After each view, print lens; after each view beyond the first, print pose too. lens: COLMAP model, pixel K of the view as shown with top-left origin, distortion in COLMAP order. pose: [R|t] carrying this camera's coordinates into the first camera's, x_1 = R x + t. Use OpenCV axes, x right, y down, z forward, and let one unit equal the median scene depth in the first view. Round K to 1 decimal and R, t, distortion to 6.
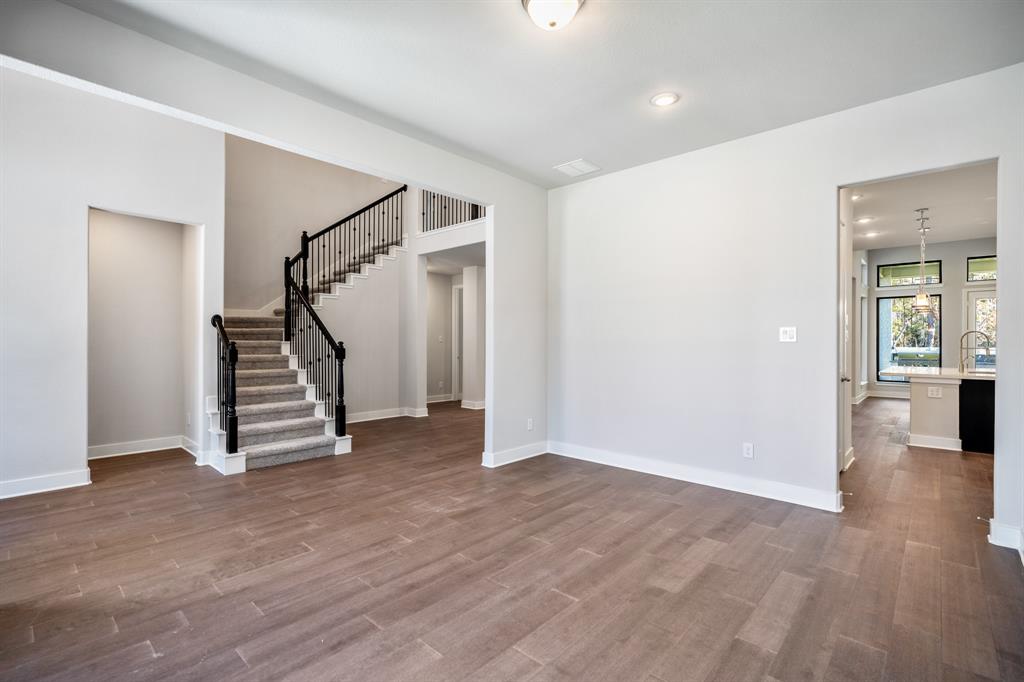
lens RADIAL K [[467.0, 0, 506.5], [0, 467.0, 343.5], [0, 0, 1]] dist [-0.002009, -0.000435]
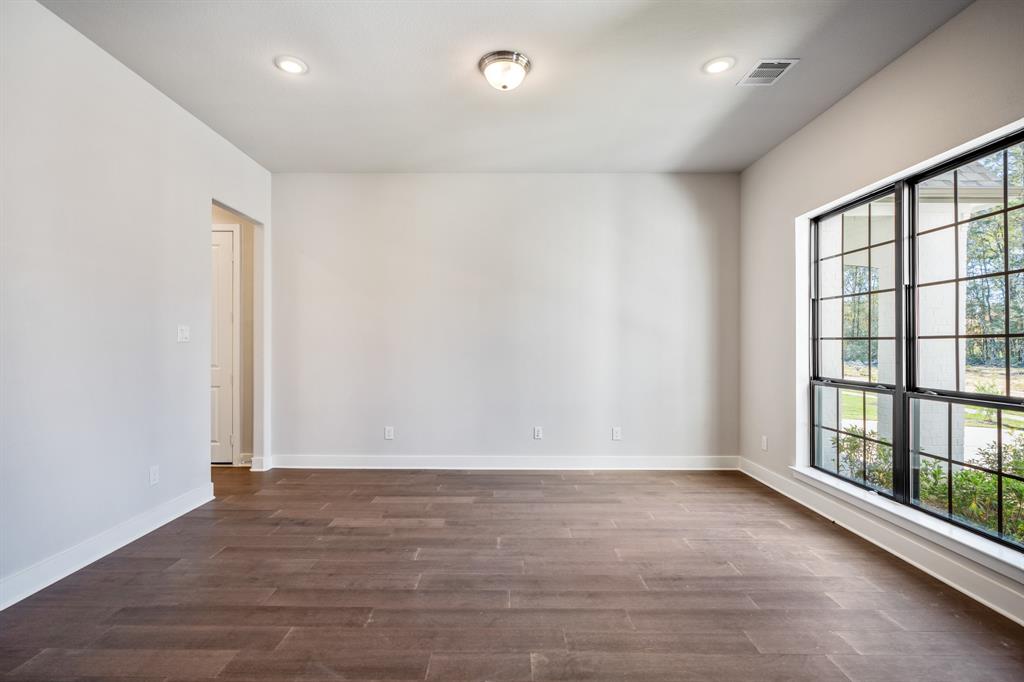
lens RADIAL K [[467.0, 0, 506.4], [0, 467.0, 340.3], [0, 0, 1]] dist [-0.002009, -0.000435]
pose [[-0.675474, -0.002546, 0.737380, -0.696860], [-0.004521, 0.999990, -0.000689, -0.009949], [-0.737370, -0.003799, -0.675478, 1.558516]]
